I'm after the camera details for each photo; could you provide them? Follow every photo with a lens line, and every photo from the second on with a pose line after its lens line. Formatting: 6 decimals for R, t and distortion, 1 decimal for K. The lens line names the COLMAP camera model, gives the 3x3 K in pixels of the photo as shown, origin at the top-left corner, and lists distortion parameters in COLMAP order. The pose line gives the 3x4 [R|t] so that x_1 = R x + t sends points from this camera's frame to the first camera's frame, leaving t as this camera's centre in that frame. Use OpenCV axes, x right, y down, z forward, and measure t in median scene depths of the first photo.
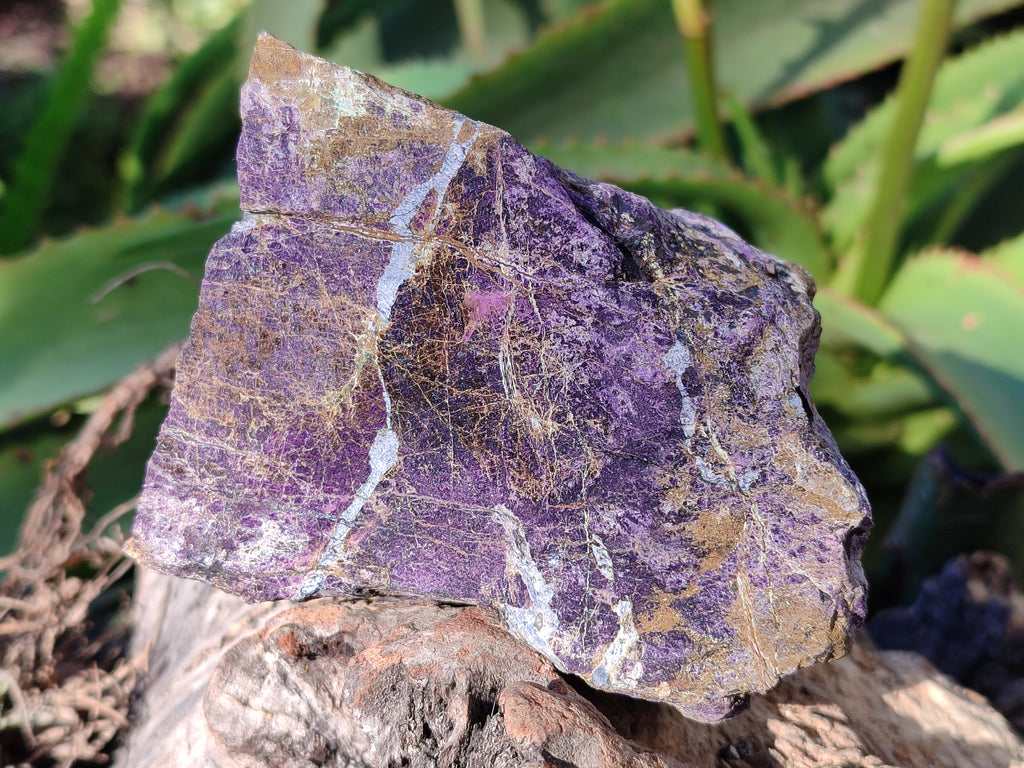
lens RADIAL K [[1523.3, 0, 505.8], [0, 1523.3, 384.1], [0, 0, 1]] dist [0.333834, -2.272575]
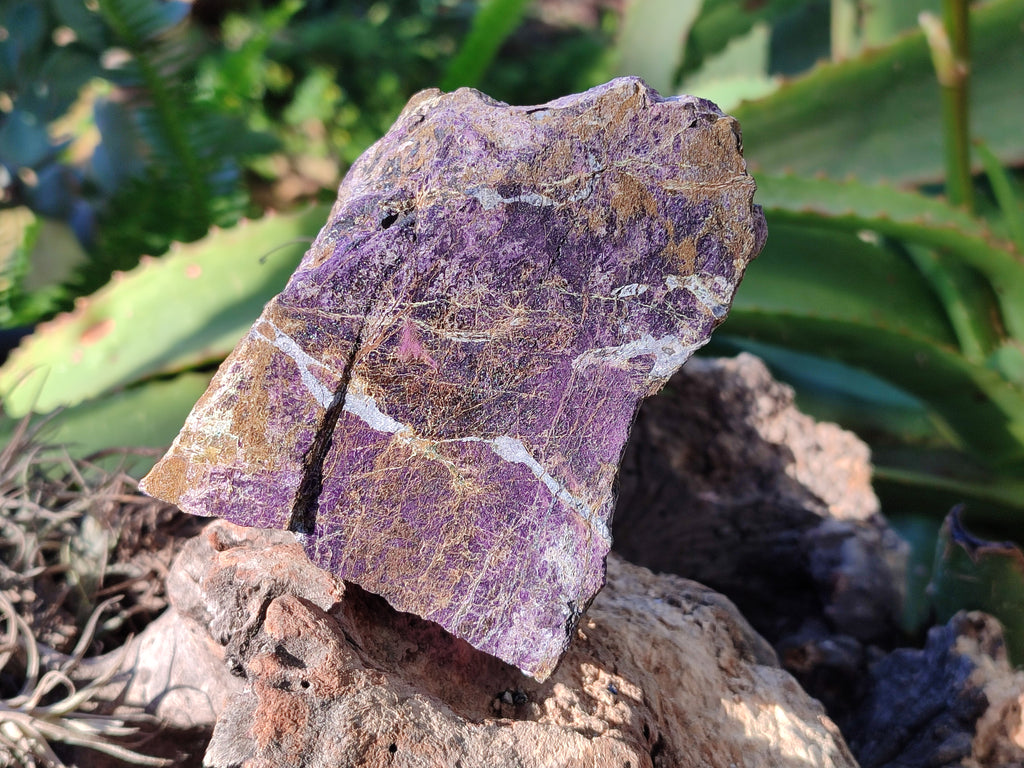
lens RADIAL K [[1523.3, 0, 505.8], [0, 1523.3, 384.1], [0, 0, 1]] dist [0.333834, -2.272575]
pose [[0.189414, -0.977283, 0.095078, -0.149619], [0.972729, 0.199965, 0.117527, -0.117277], [-0.133869, 0.070224, 0.988508, -0.224363]]
